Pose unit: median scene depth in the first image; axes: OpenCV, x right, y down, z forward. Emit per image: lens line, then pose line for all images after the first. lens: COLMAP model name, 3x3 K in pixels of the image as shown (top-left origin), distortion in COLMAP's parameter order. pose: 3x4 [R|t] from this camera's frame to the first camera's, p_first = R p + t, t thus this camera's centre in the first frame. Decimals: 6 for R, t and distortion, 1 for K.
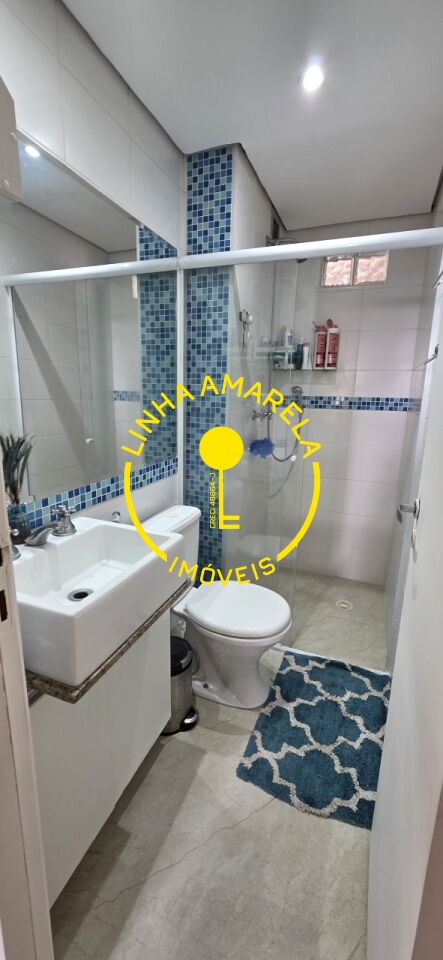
lens RADIAL K [[379.8, 0, 221.5], [0, 379.8, 480.0], [0, 0, 1]] dist [-0.000175, -0.000067]
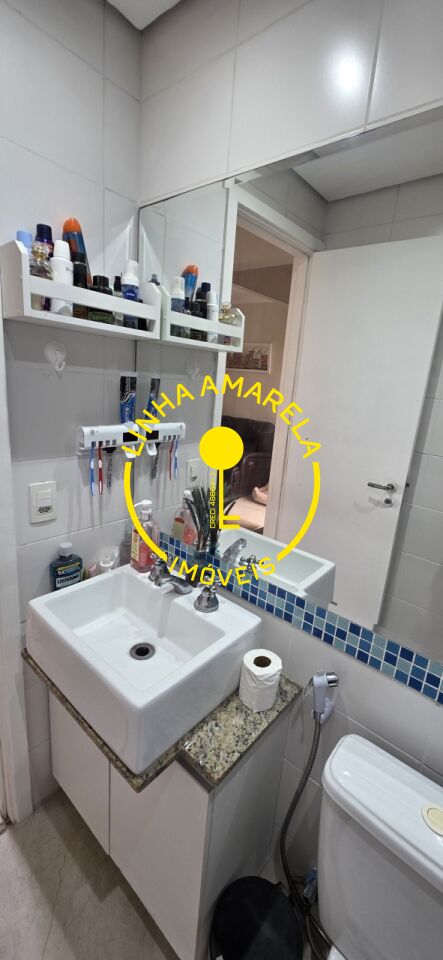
lens RADIAL K [[379.8, 0, 221.5], [0, 379.8, 480.0], [0, 0, 1]] dist [-0.000175, -0.000067]
pose [[-0.322896, 0.194813, -0.926168, 0.303900], [-0.296422, 0.908535, 0.294447, -0.354868], [0.898817, 0.369612, -0.235615, 0.985947]]
